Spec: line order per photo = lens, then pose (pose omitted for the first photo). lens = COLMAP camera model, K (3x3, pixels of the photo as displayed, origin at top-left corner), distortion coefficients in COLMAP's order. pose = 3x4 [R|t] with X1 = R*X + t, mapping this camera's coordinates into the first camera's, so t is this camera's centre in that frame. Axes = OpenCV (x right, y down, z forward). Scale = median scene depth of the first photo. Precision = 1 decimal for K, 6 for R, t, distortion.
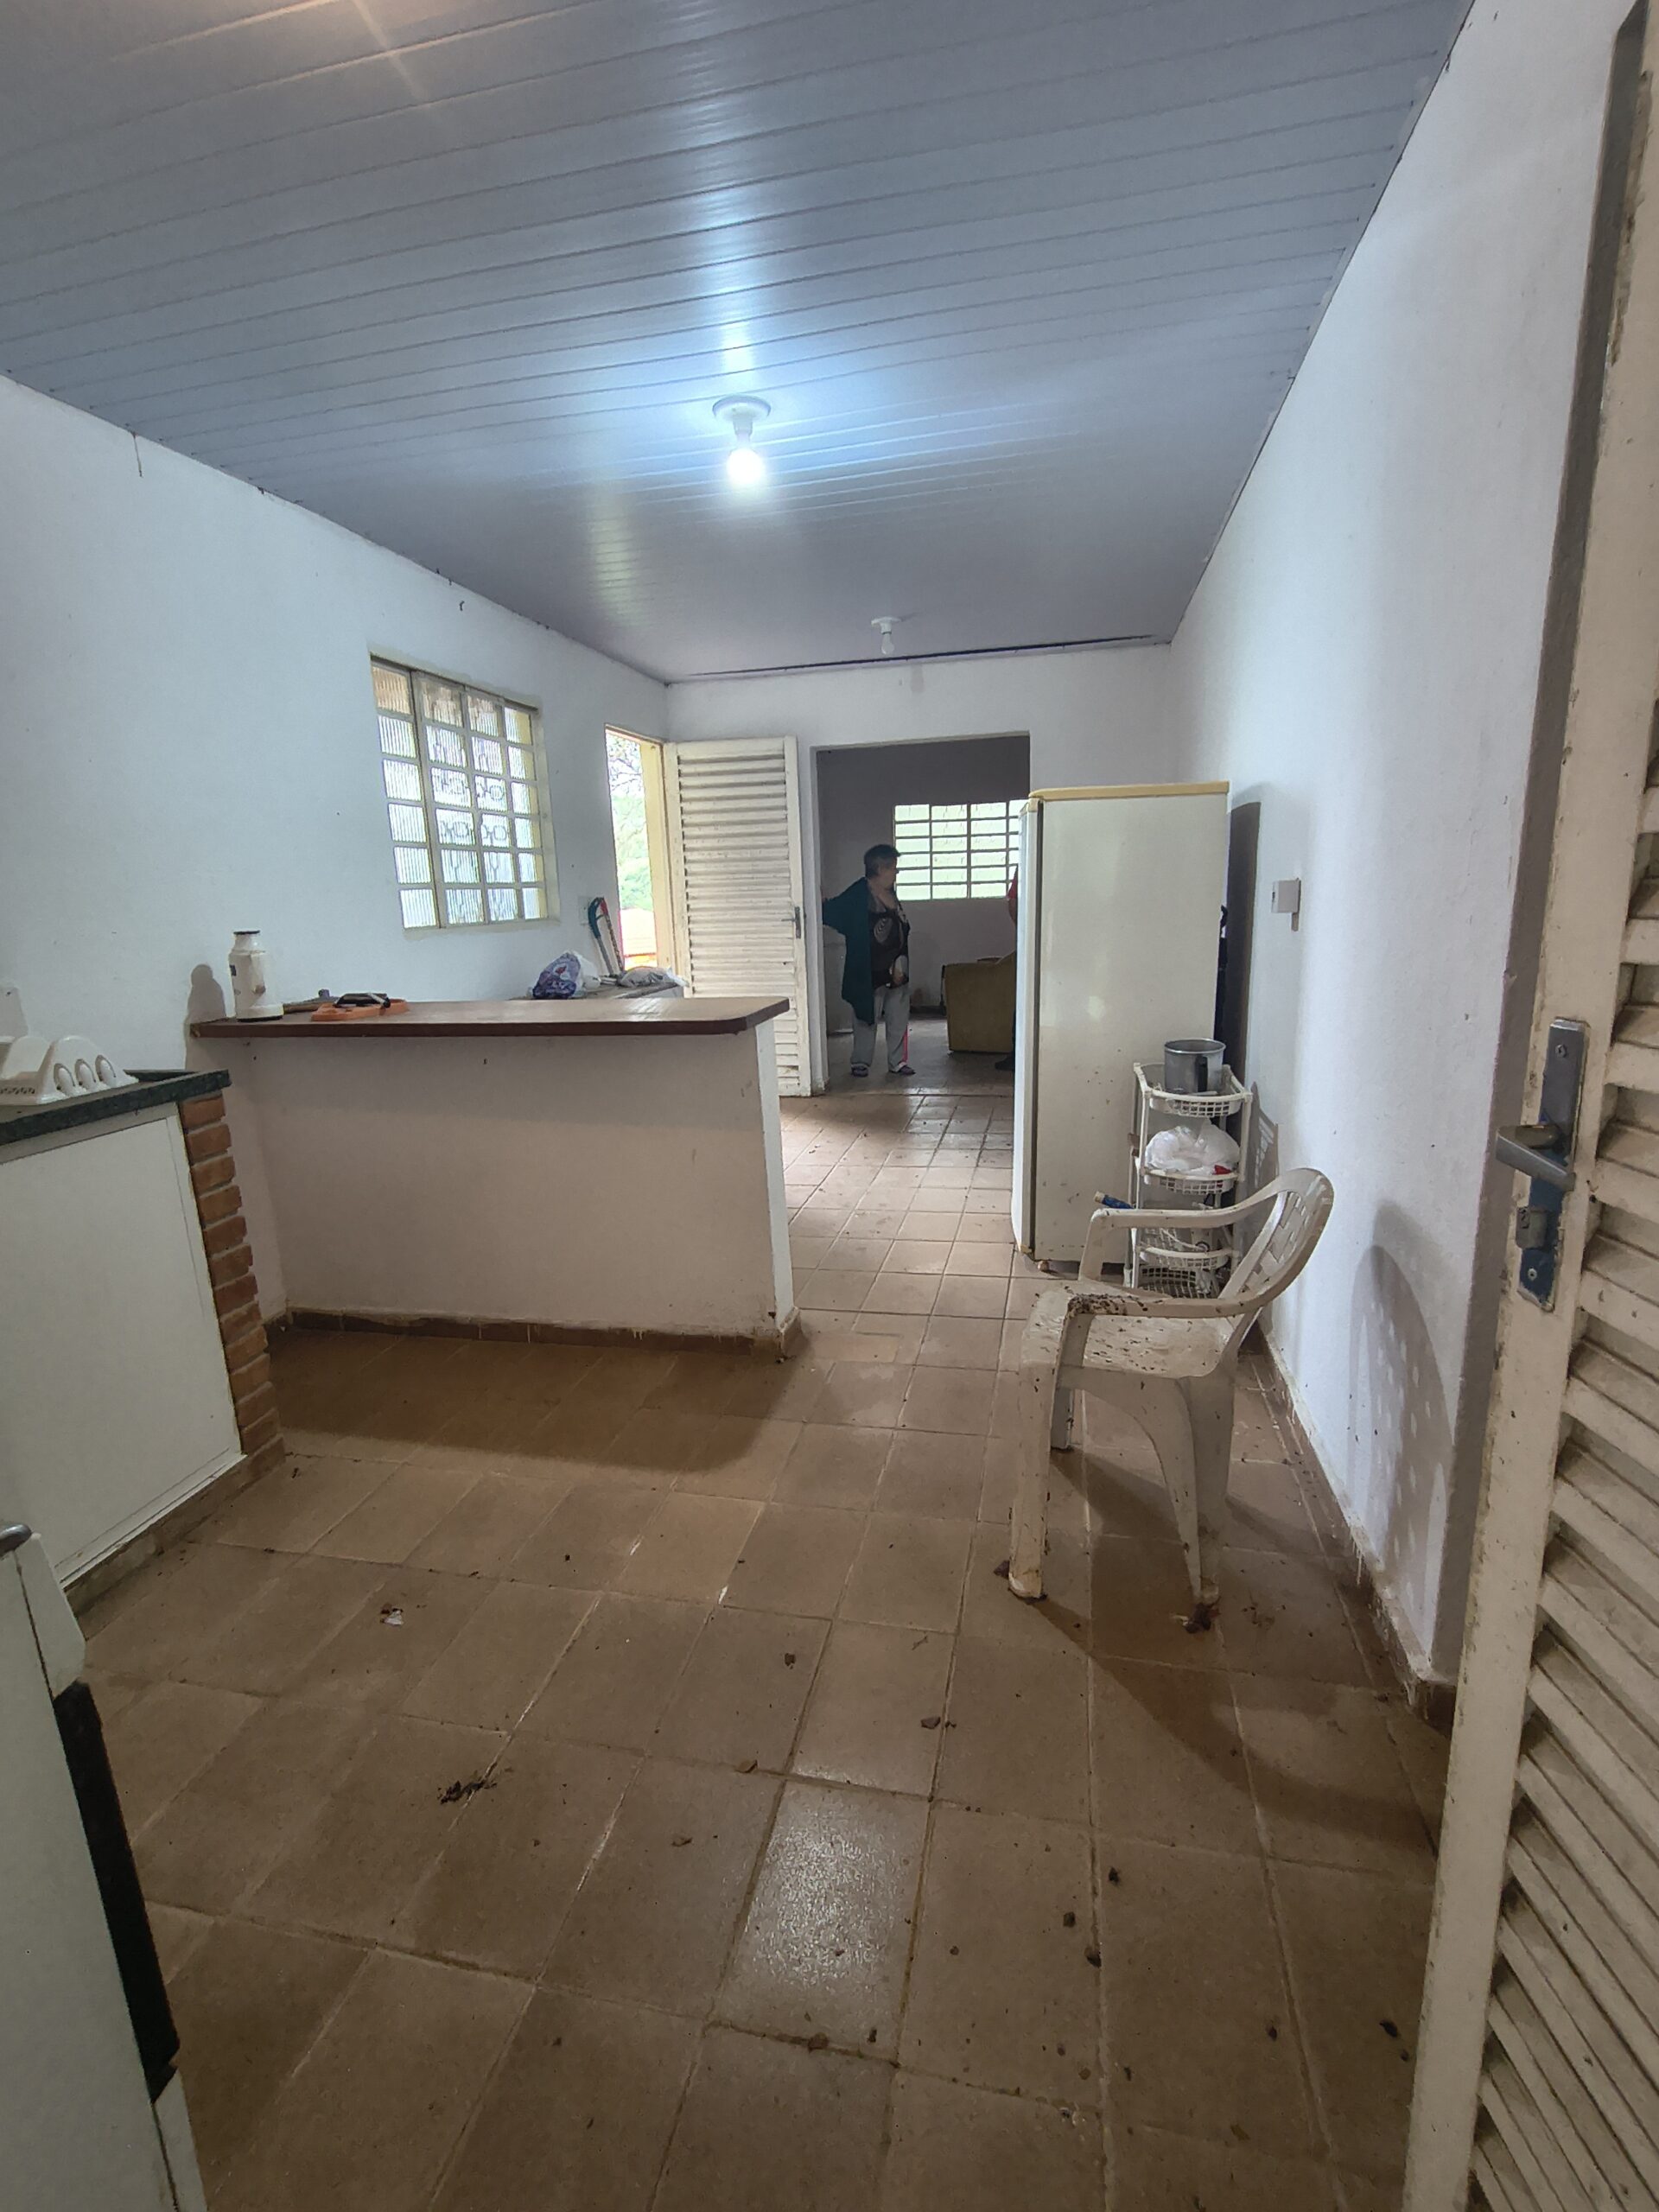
lens RADIAL K [[995.7, 0, 846.8], [0, 995.7, 1105.5], [0, 0, 1]] dist [-0.004241, -0.001238]
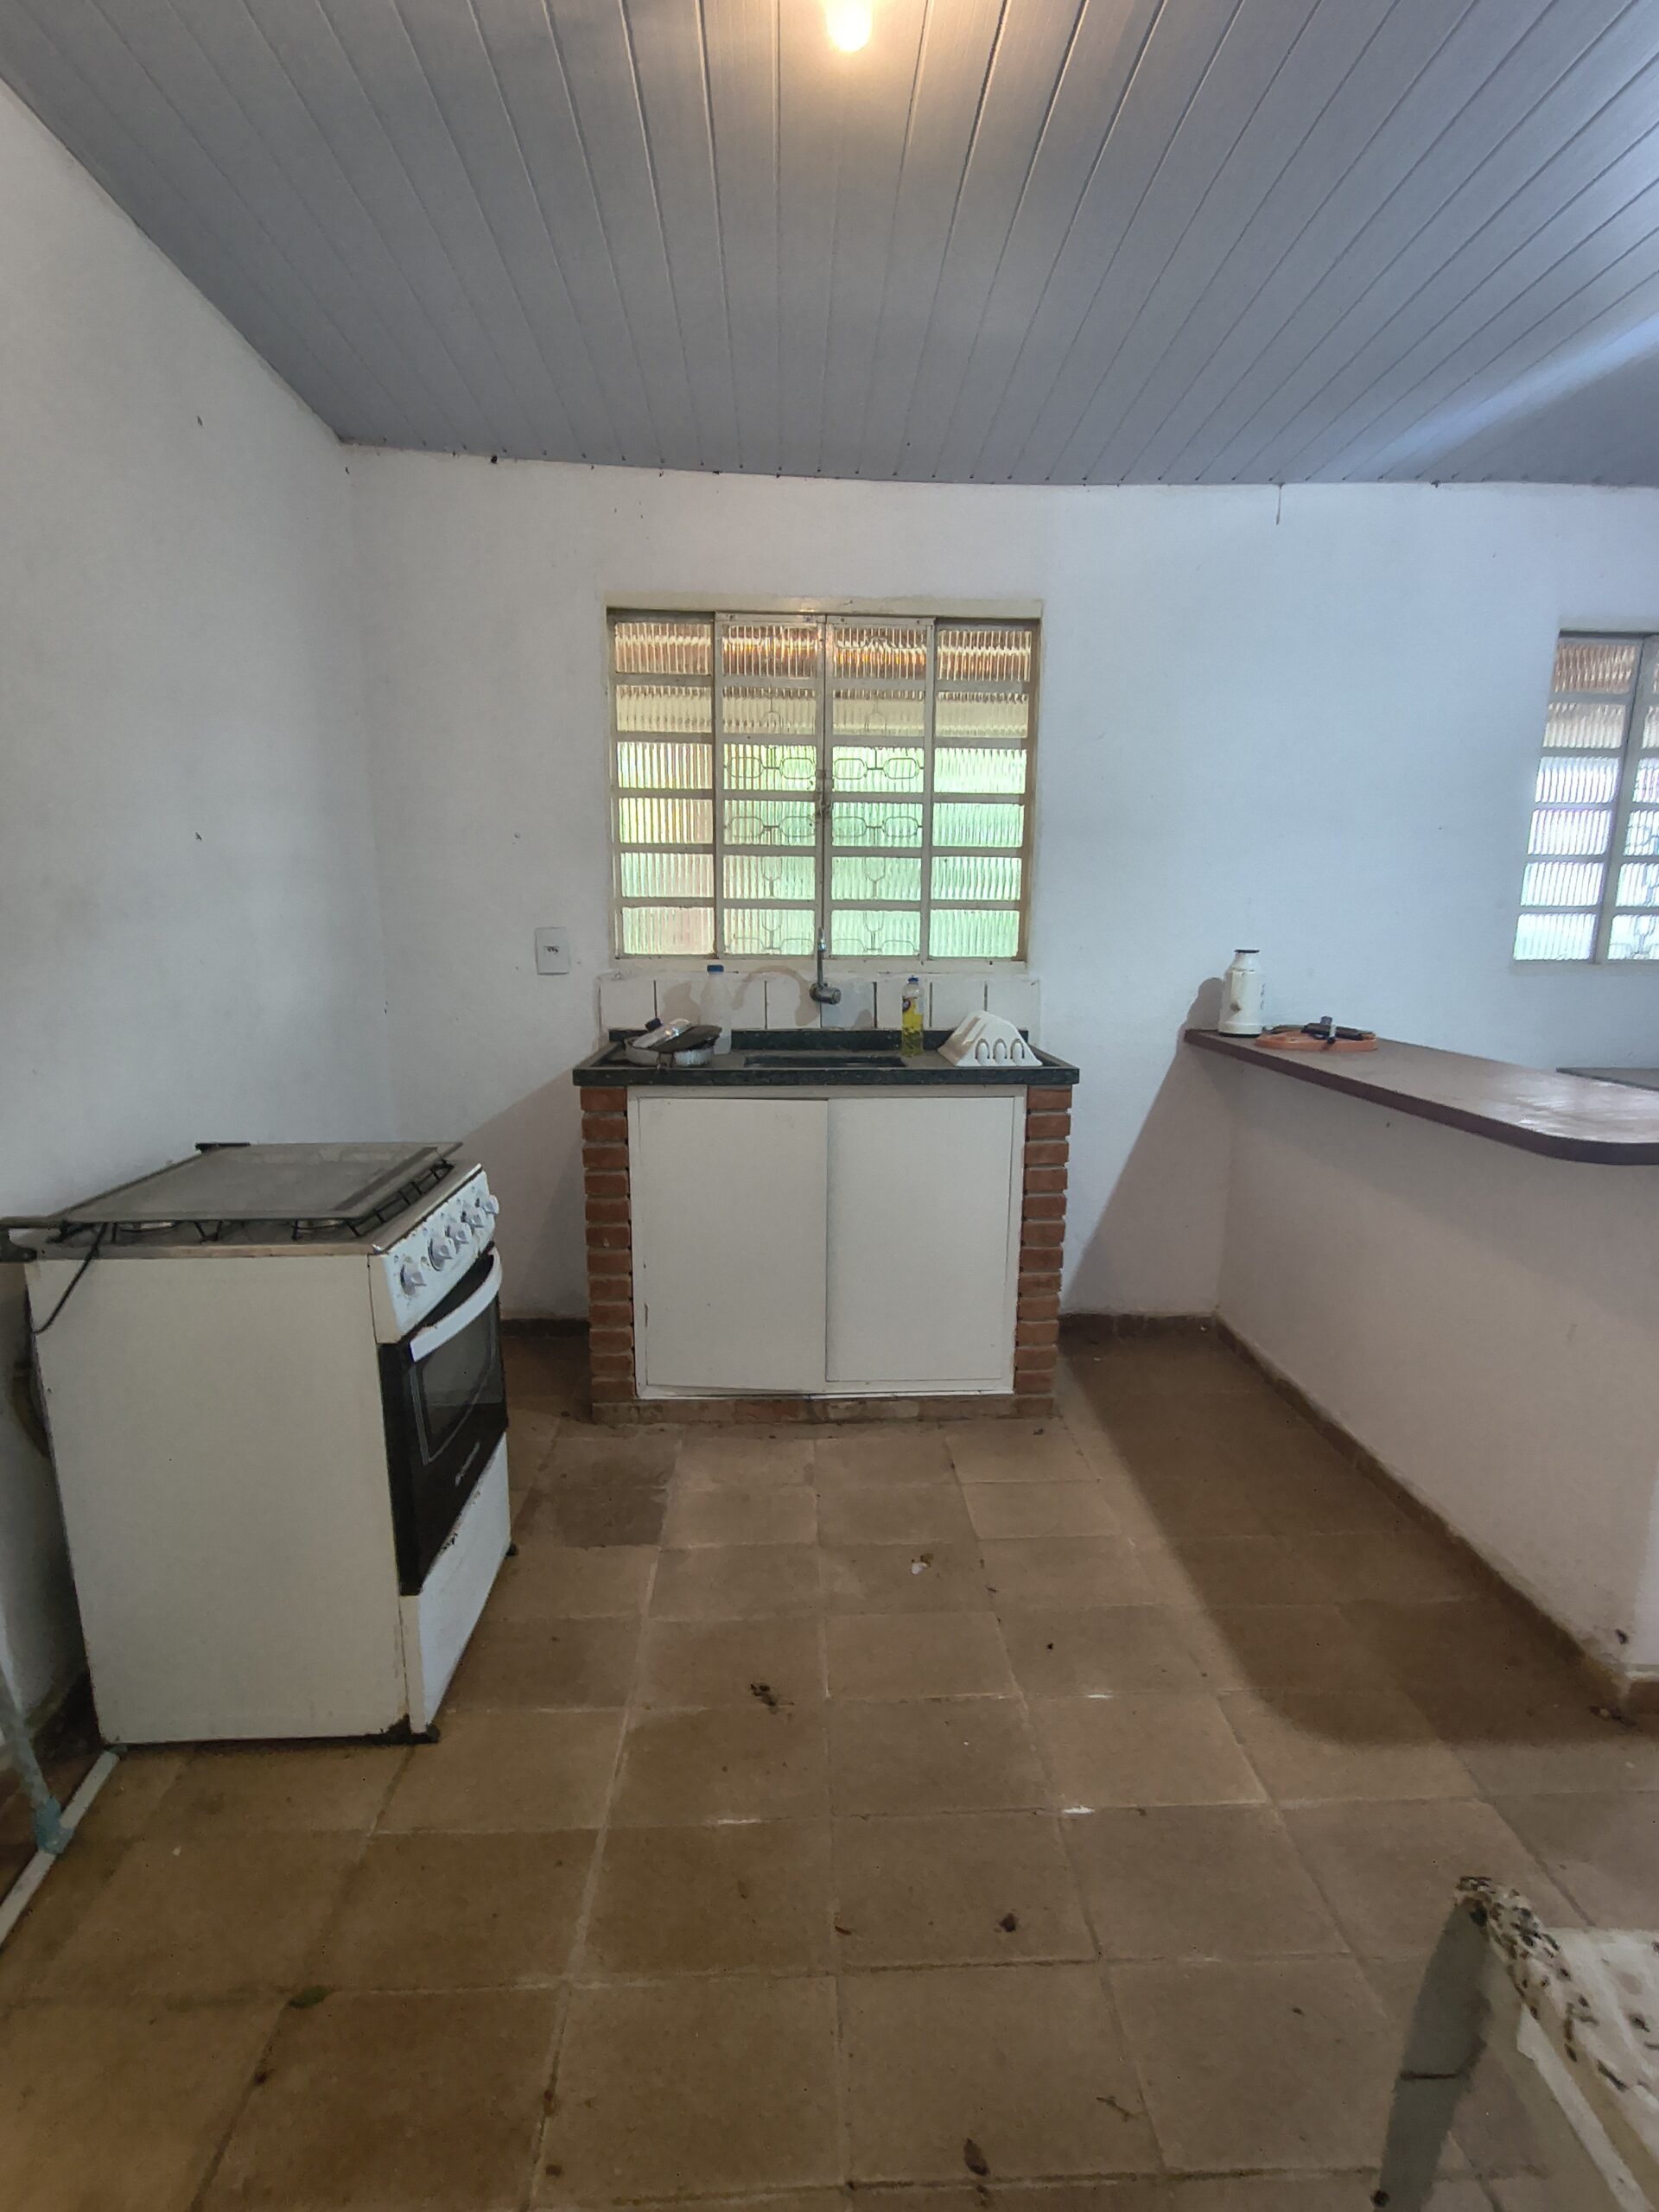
lens RADIAL K [[995.7, 0, 838.6], [0, 995.7, 1114.0], [0, 0, 1]] dist [-0.004241, -0.001238]
pose [[0.253533, 0.216791, -0.942721, 0.372784], [-0.219749, 0.961991, 0.162124, -0.106743], [0.942036, 0.166058, 0.291536, 0.408028]]
